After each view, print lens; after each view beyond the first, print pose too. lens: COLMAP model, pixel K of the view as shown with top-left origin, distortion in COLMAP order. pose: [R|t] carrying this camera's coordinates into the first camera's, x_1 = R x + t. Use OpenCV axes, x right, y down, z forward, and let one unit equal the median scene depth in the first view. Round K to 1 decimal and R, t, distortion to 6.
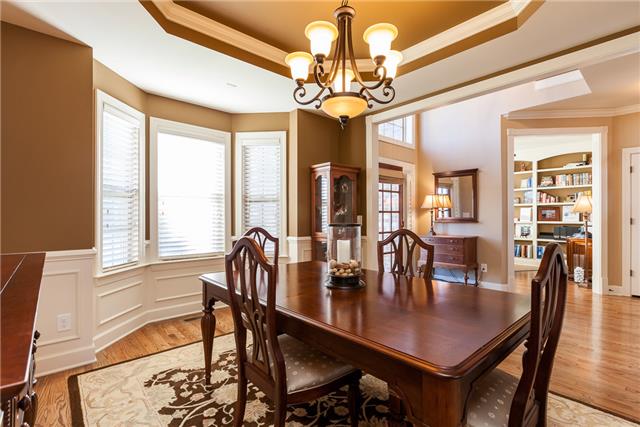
lens RADIAL K [[301.7, 0, 317.6], [0, 301.7, 208.8], [0, 0, 1]] dist [-0.000777, -0.000798]
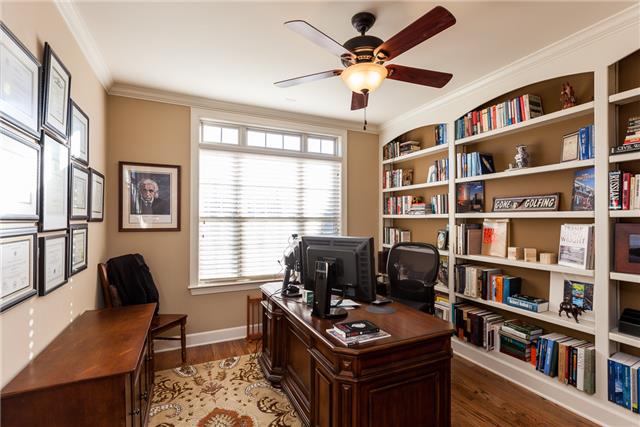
lens RADIAL K [[301.7, 0, 321.3], [0, 301.7, 213.9], [0, 0, 1]] dist [-0.000777, -0.000798]
pose [[0.956755, 0.005385, -0.290846, 0.537220], [-0.007666, 0.999948, -0.006705, -0.009996], [0.290795, 0.008644, 0.956746, 0.631442]]
